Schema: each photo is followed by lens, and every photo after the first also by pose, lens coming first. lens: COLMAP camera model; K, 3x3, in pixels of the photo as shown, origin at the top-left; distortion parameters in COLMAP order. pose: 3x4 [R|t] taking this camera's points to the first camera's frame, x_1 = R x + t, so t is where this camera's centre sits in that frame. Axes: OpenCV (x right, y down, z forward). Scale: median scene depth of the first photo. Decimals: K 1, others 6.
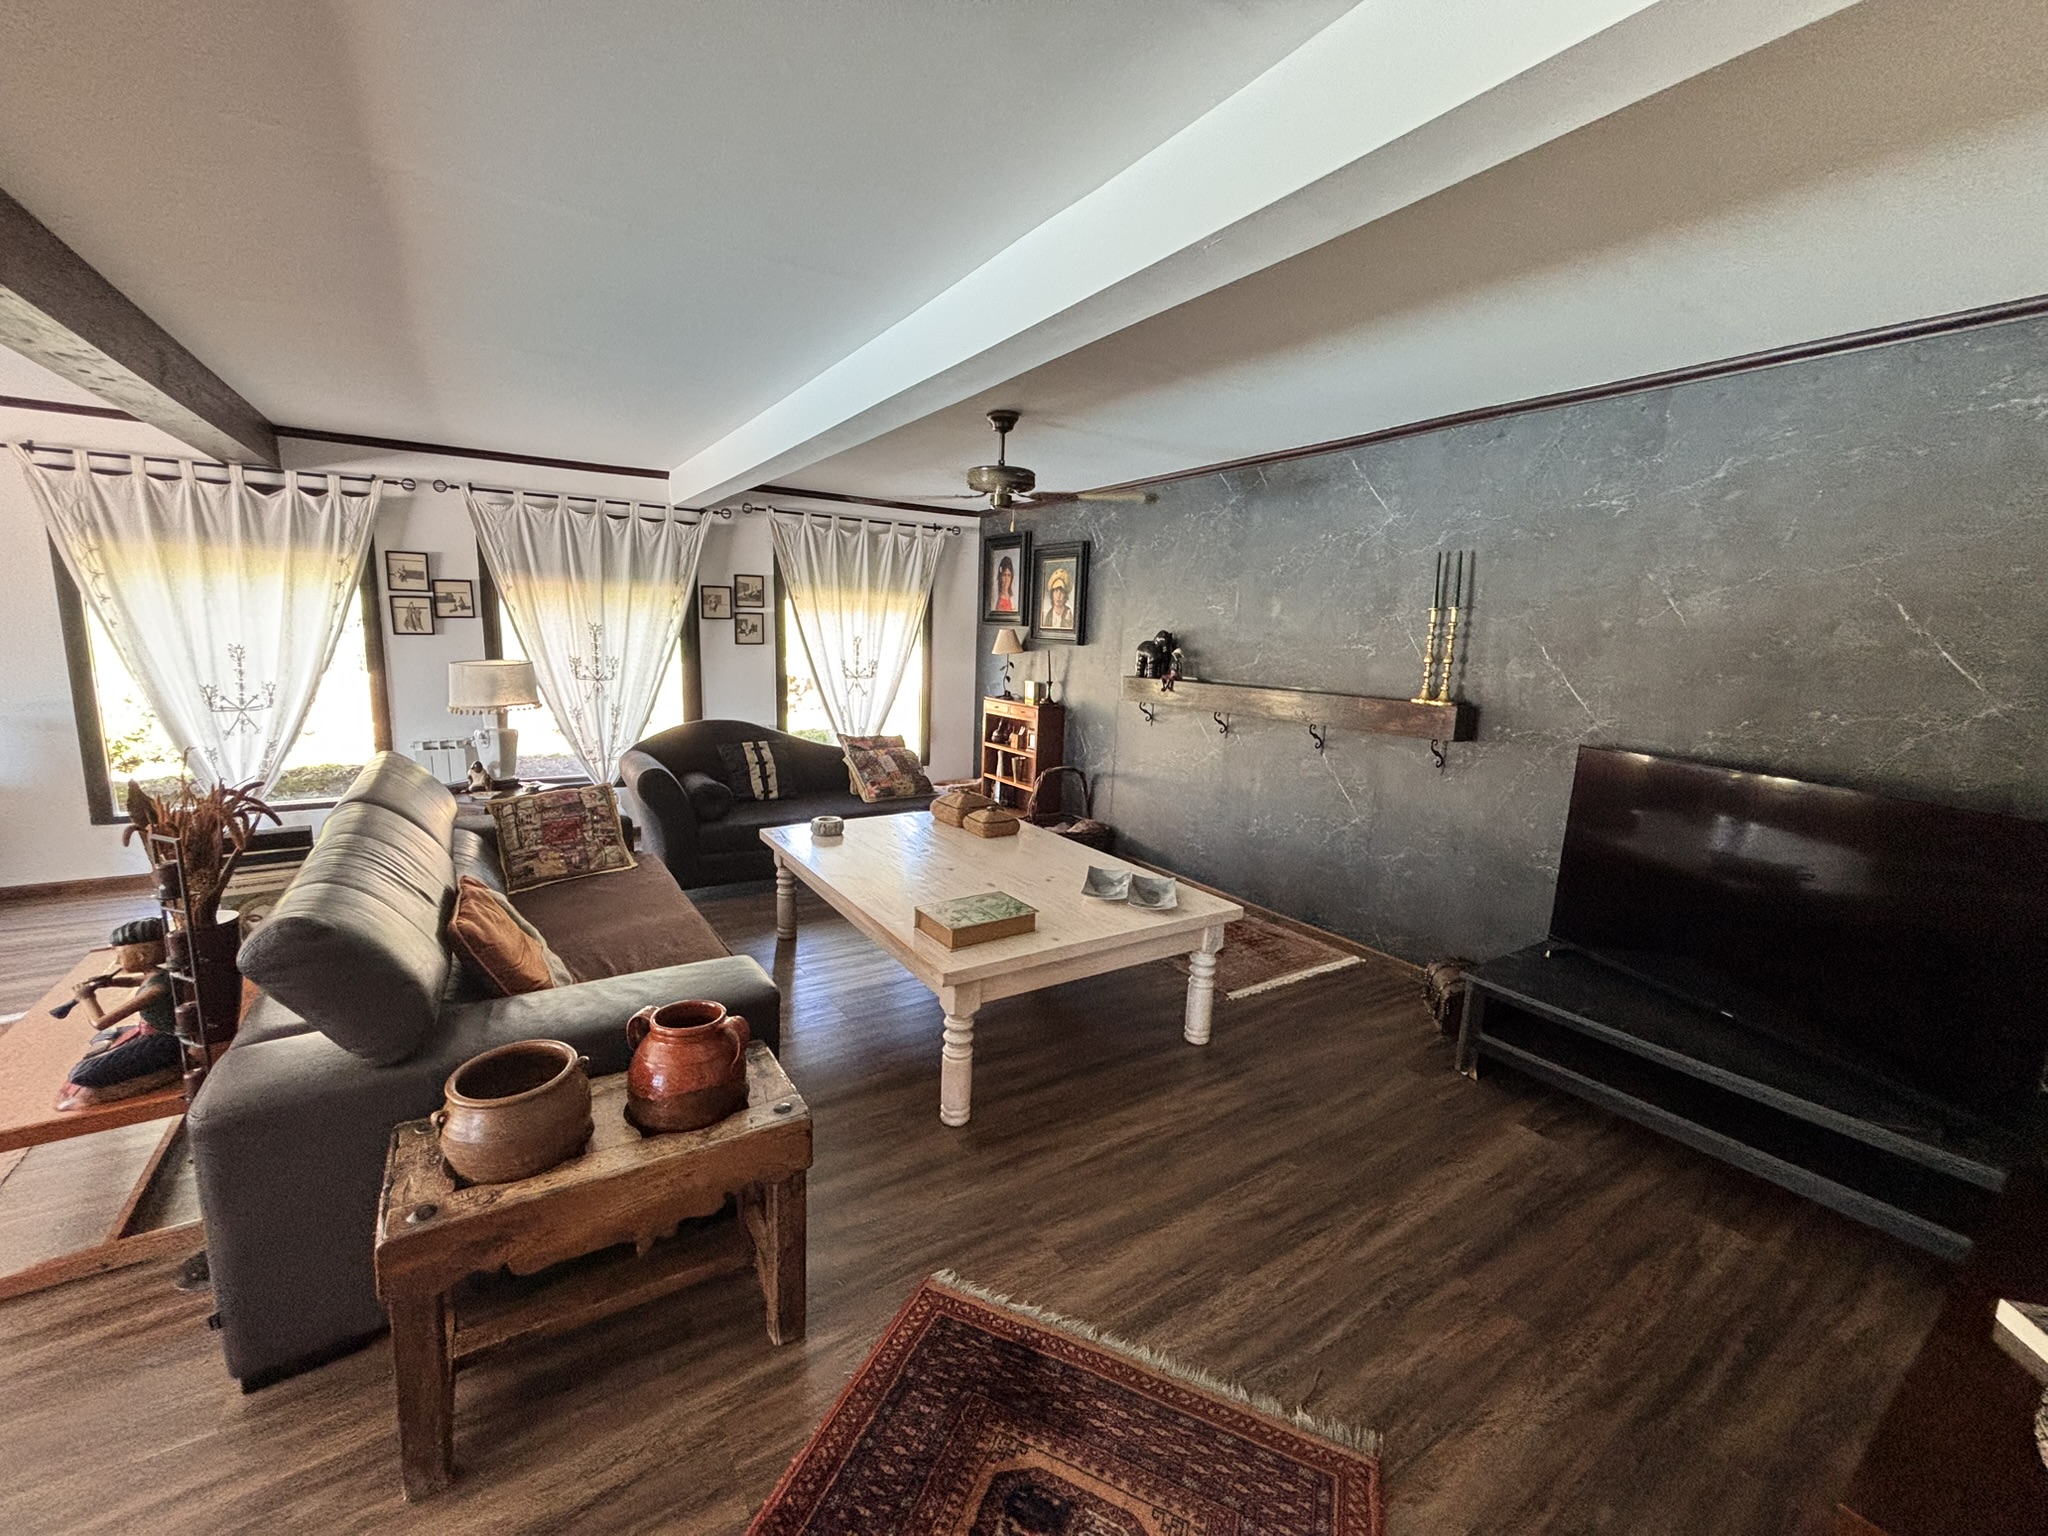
lens RADIAL K [[827.7, 0, 1020.7], [0, 827.7, 767.7], [0, 0, 1]] dist [0.001960, -0.000403]
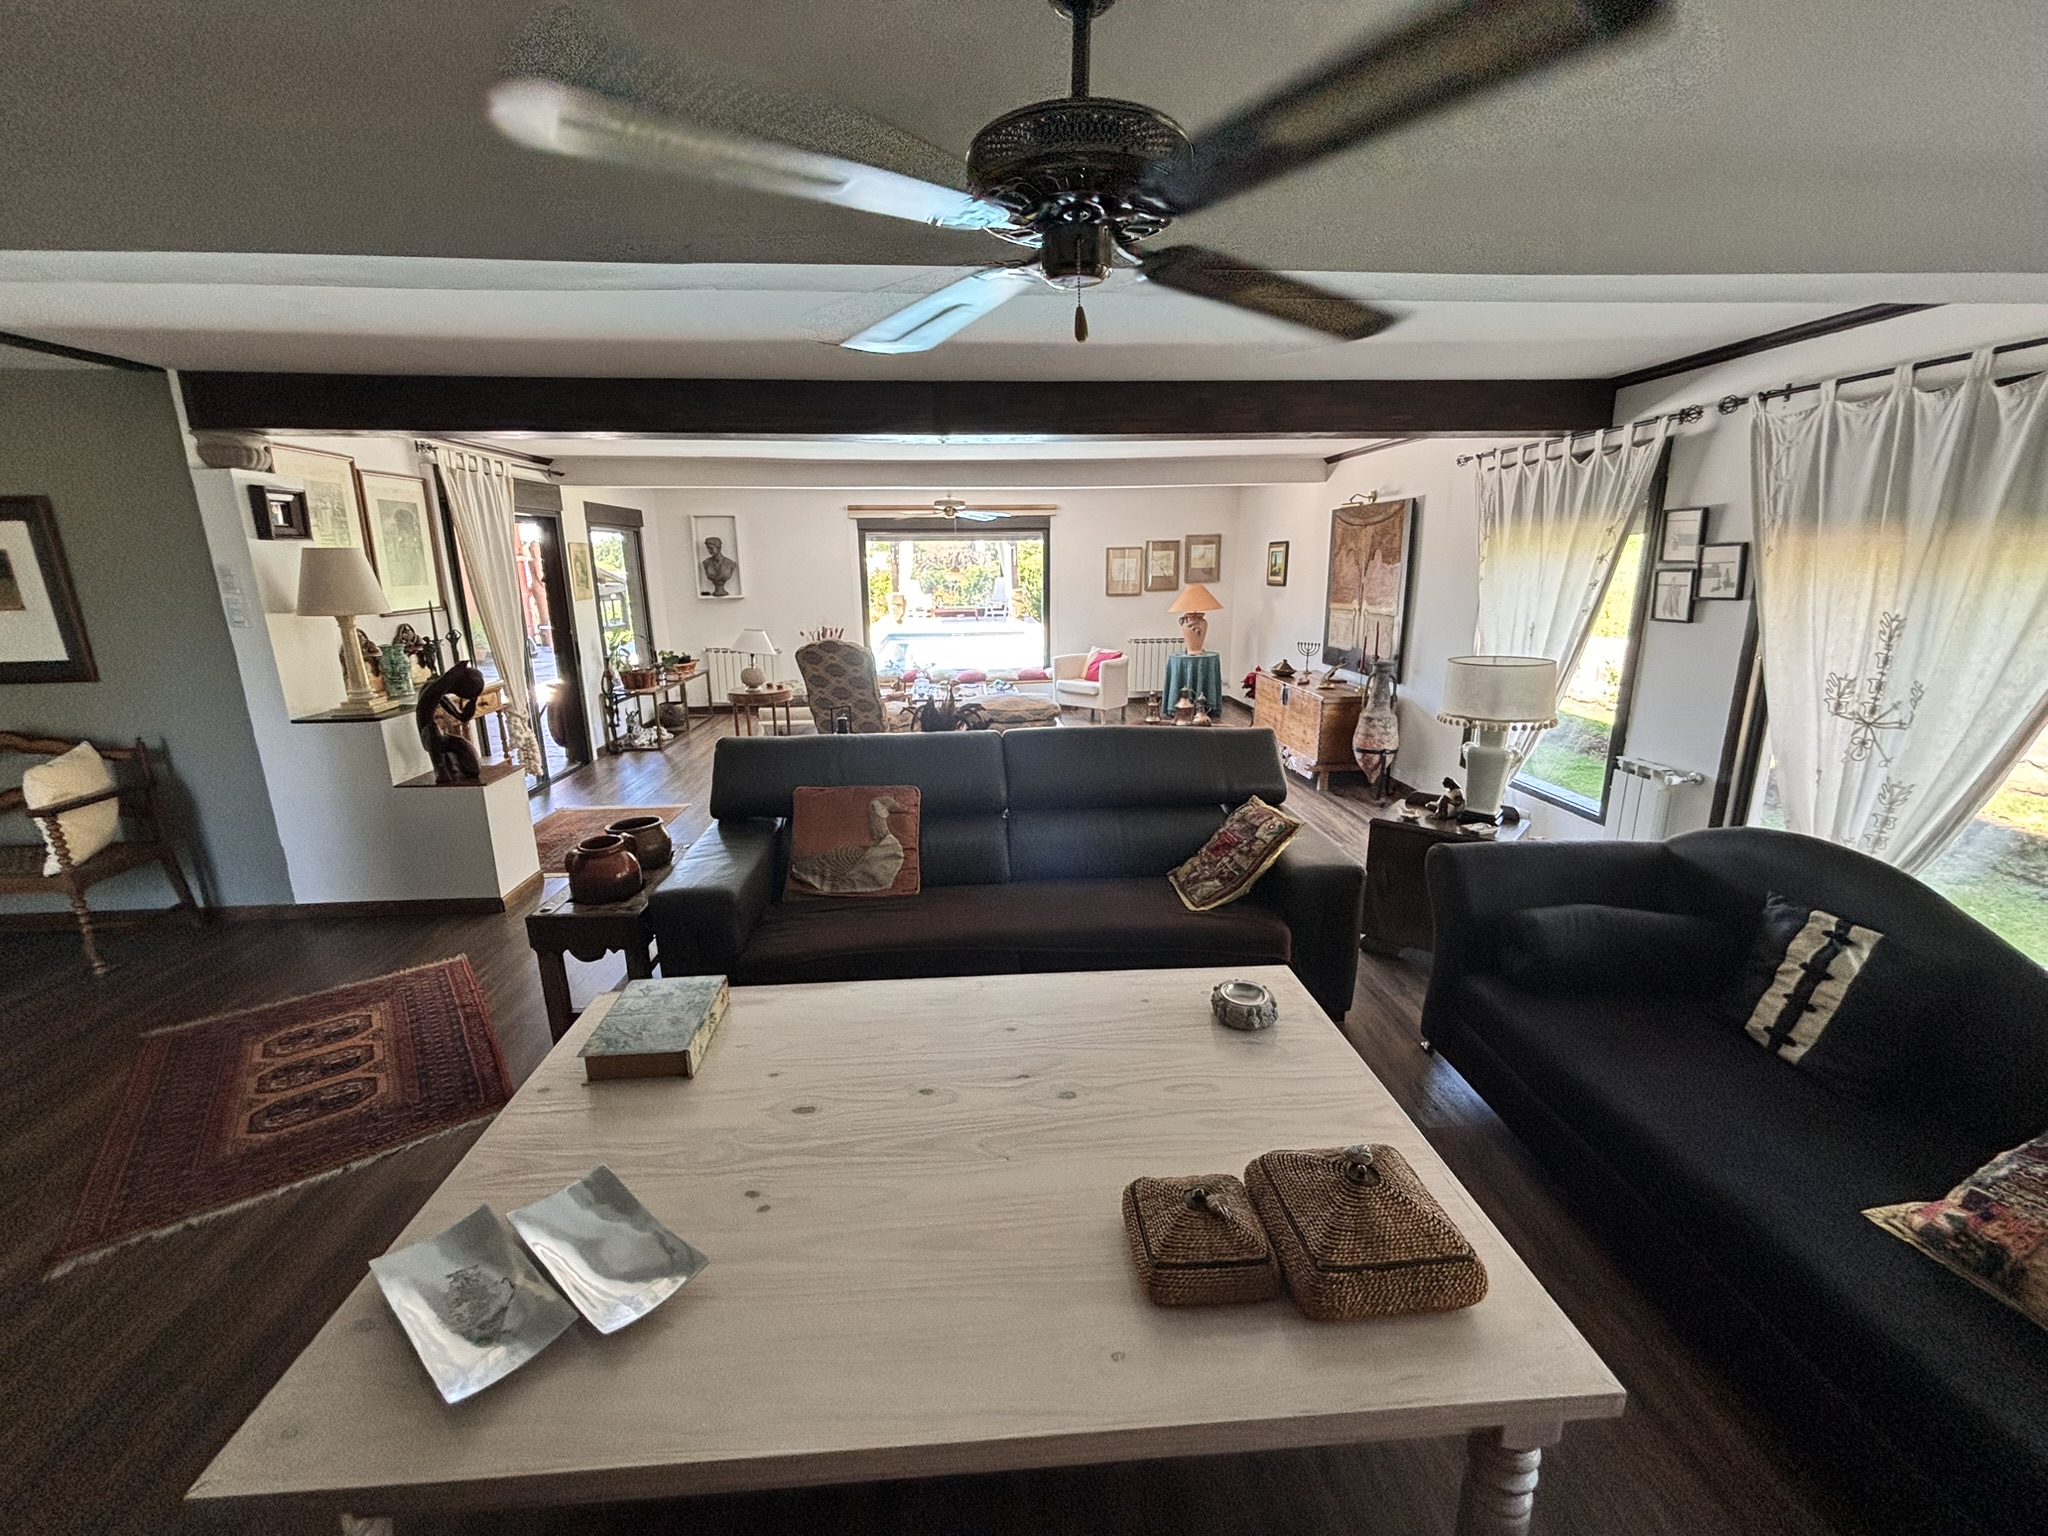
lens RADIAL K [[827.7, 0, 1027.1], [0, 827.7, 755.3], [0, 0, 1]] dist [0.001960, -0.000403]
pose [[-0.488703, 0.167897, -0.856143, 0.198031], [-0.170065, 0.944152, 0.282233, -0.152859], [0.855715, 0.283528, -0.432856, 0.826532]]
